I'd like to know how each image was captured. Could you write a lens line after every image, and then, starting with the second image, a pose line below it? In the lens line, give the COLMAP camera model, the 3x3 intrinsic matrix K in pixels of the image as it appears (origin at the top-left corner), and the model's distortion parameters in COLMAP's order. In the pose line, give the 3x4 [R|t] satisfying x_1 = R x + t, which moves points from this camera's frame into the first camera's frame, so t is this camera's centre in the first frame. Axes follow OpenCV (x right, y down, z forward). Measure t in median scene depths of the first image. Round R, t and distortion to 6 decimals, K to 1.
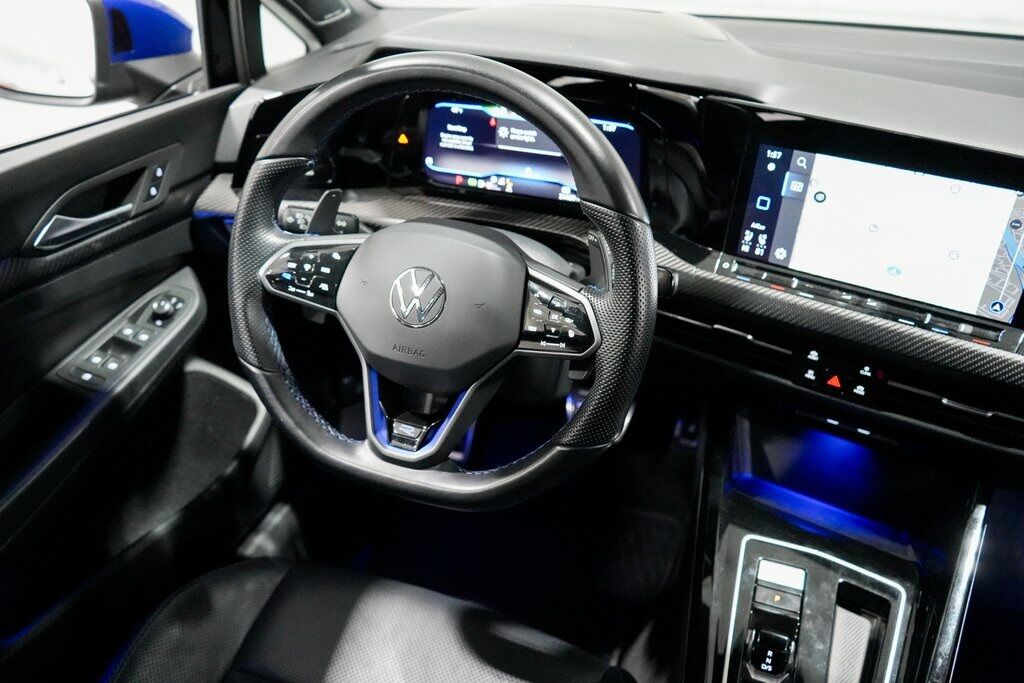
lens RADIAL K [[811.8, 0, 512.1], [0, 811.8, 341.0], [0, 0, 1]] dist [-0.020129, 0.009798]
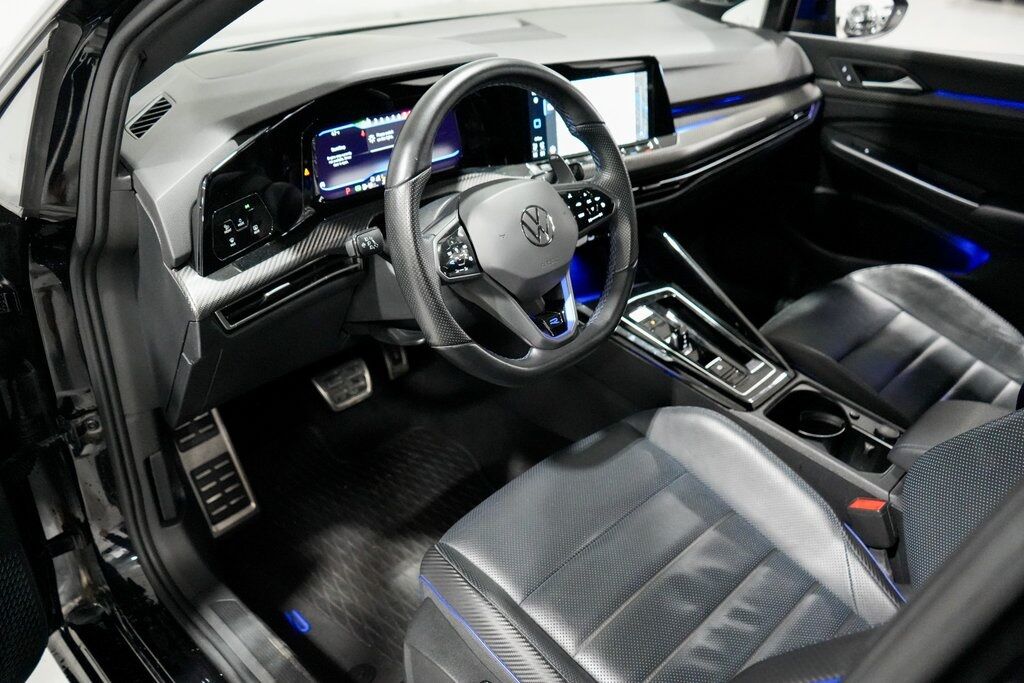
lens RADIAL K [[811.8, 0, 511.6], [0, 811.8, 338.7], [0, 0, 1]] dist [-0.020129, 0.009798]
pose [[0.389997, -0.451856, 0.802327, -1.208038], [0.481912, 0.842625, 0.240302, -0.222098], [-0.784642, 0.292934, 0.546376, 0.279652]]
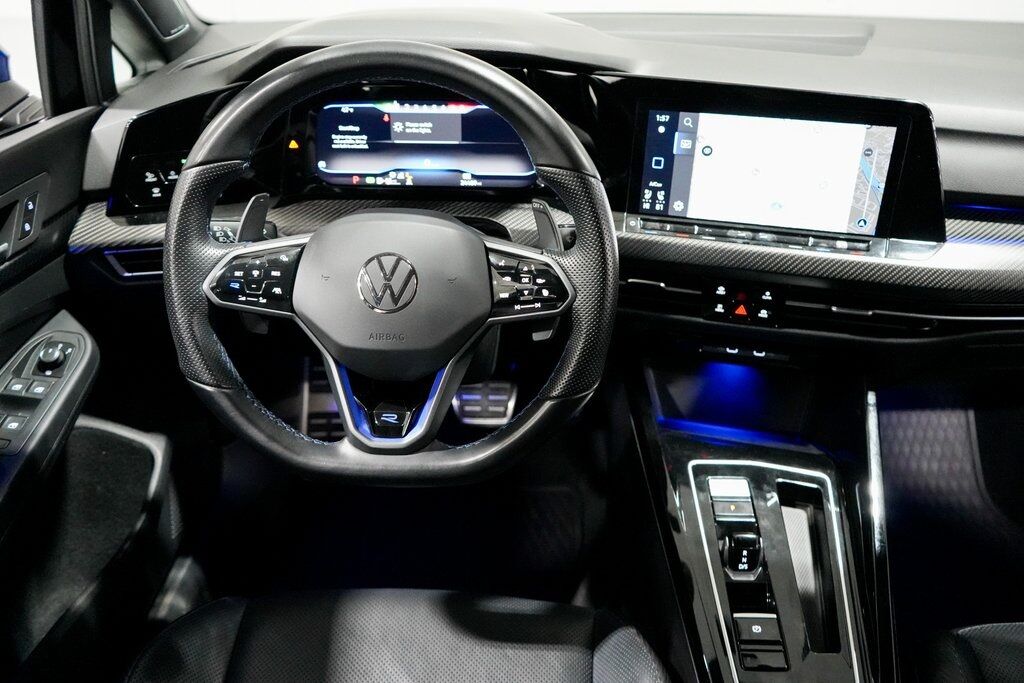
lens RADIAL K [[811.8, 0, 510.6], [0, 811.8, 342.3], [0, 0, 1]] dist [-0.020129, 0.009798]
pose [[0.946578, -0.163329, 0.278052, -0.233590], [0.171291, 0.985211, -0.004413, 0.043747], [-0.273219, 0.051805, 0.960556, -0.005811]]
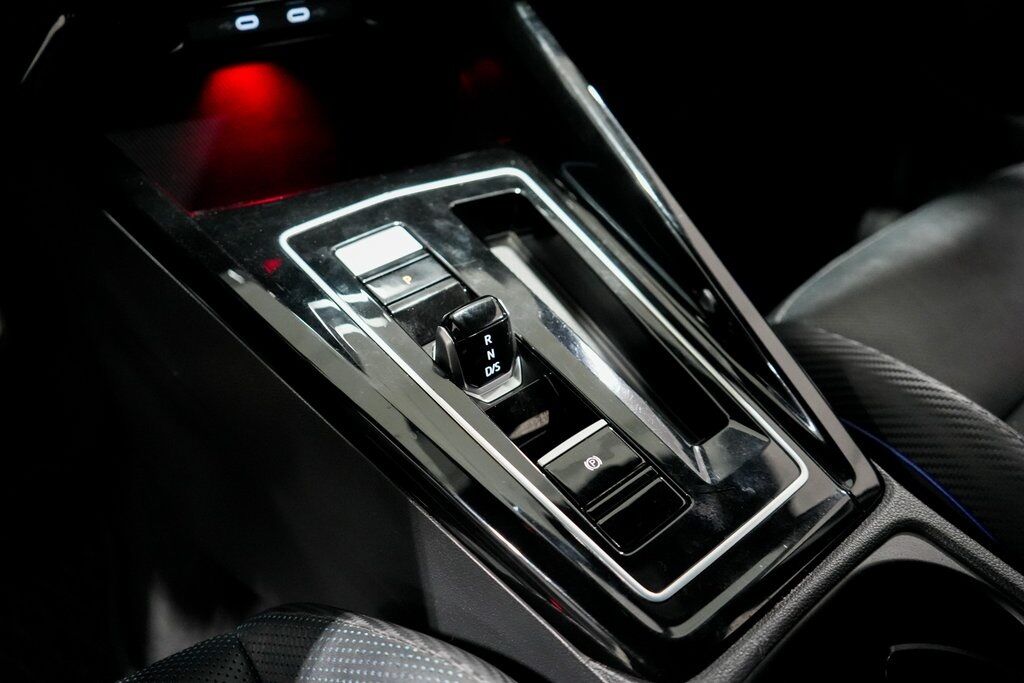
lens RADIAL K [[871.9, 0, 507.3], [0, 871.9, 340.1], [0, 0, 1]] dist [0.002396, 0.013396]
pose [[0.471490, -0.521727, 0.710984, -0.070049], [0.471932, 0.830336, 0.296347, 0.207795], [-0.744968, 0.195811, 0.637715, 0.580946]]
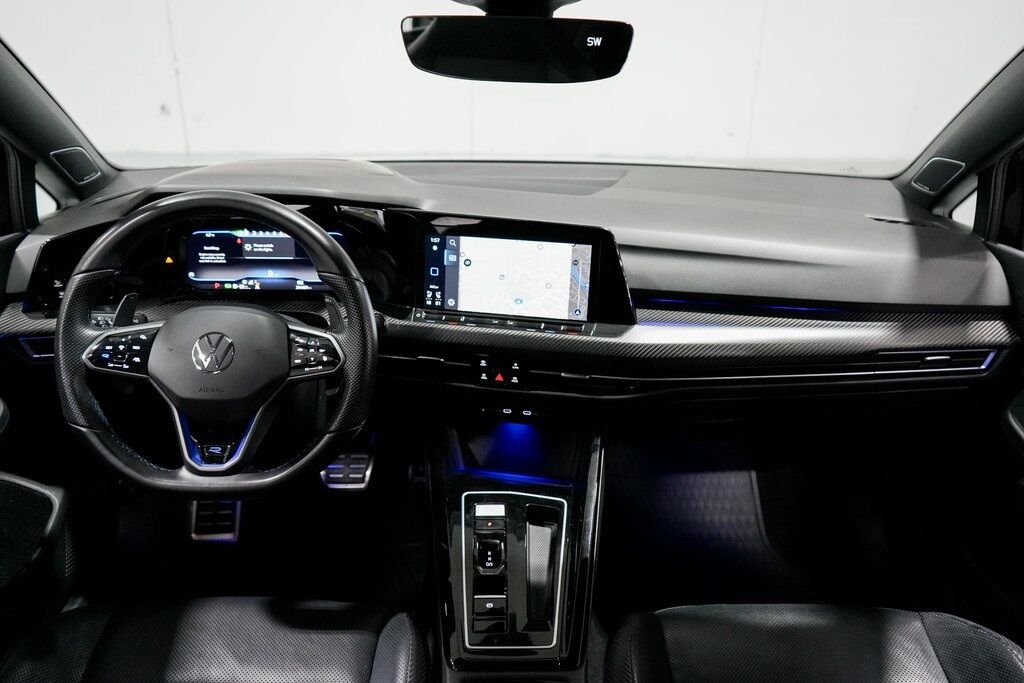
lens RADIAL K [[811.8, 0, 514.4], [0, 811.8, 341.2], [0, 0, 1]] dist [-0.020129, 0.009798]
pose [[0.927836, -0.130569, 0.349389, -0.106446], [0.188725, 0.972311, -0.137818, 0.201055], [-0.321720, 0.193811, 0.926787, -0.457958]]
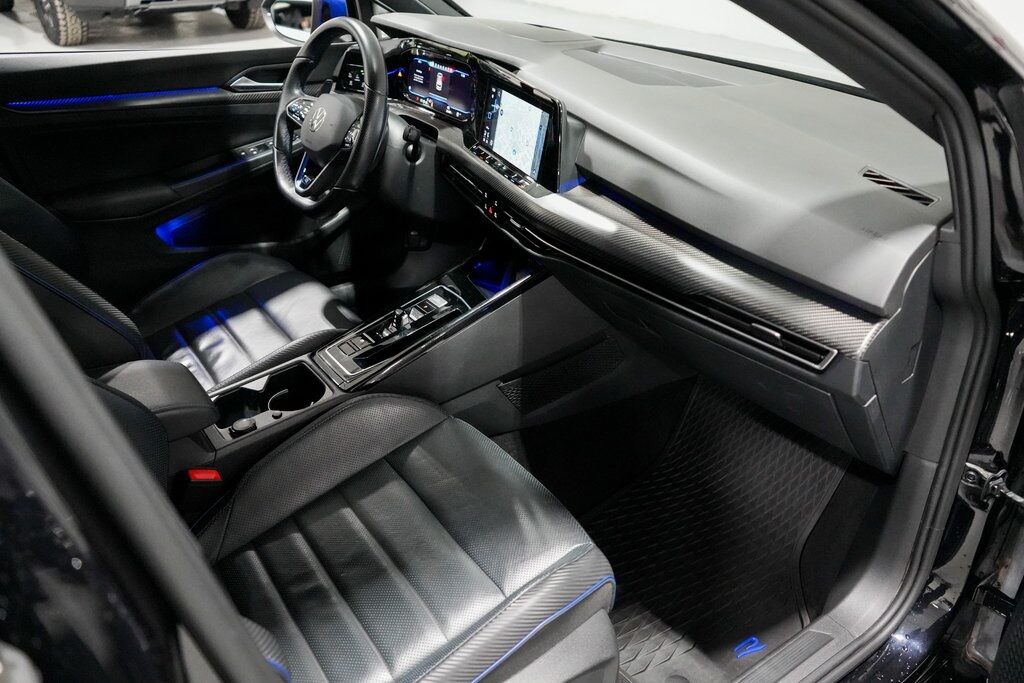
lens RADIAL K [[811.8, 0, 513.6], [0, 811.8, 338.4], [0, 0, 1]] dist [-0.020129, 0.009798]
pose [[0.831898, 0.281028, -0.478507, 1.435542], [-0.315197, 0.948980, 0.009360, 0.299468], [0.456724, 0.143037, 0.878034, -0.599963]]
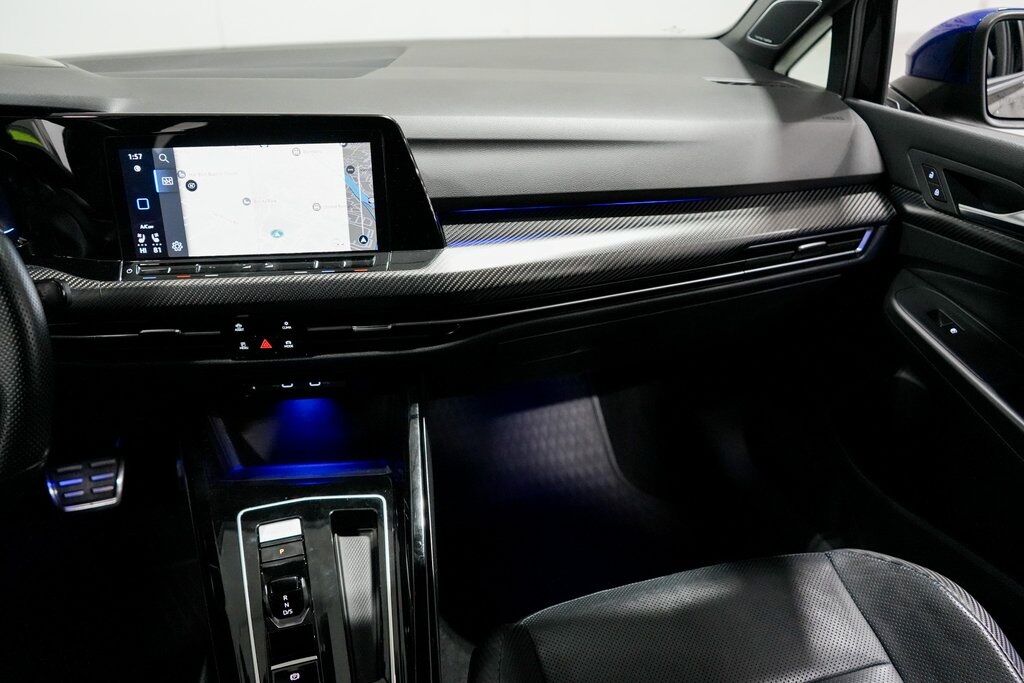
lens RADIAL K [[811.8, 0, 517.1], [0, 811.8, 341.9], [0, 0, 1]] dist [-0.020129, 0.009798]
pose [[0.791621, -0.291512, 0.536989, 0.079955], [0.332044, 0.942997, 0.022425, 0.134998], [-0.512917, 0.160552, 0.843291, -0.100099]]
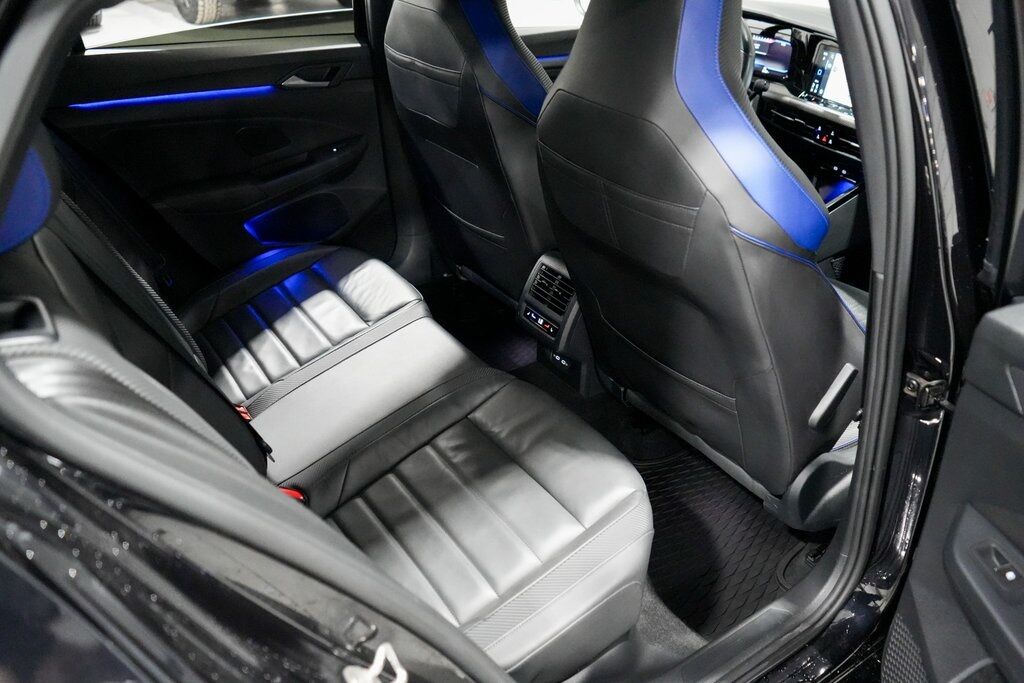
lens RADIAL K [[811.8, 0, 504.4], [0, 811.8, 347.2], [0, 0, 1]] dist [-0.020129, 0.009798]
pose [[0.817320, 0.297231, -0.493601, 1.064635], [-0.315182, 0.947774, 0.048831, 0.914361], [0.482336, 0.115664, 0.868317, -1.781055]]
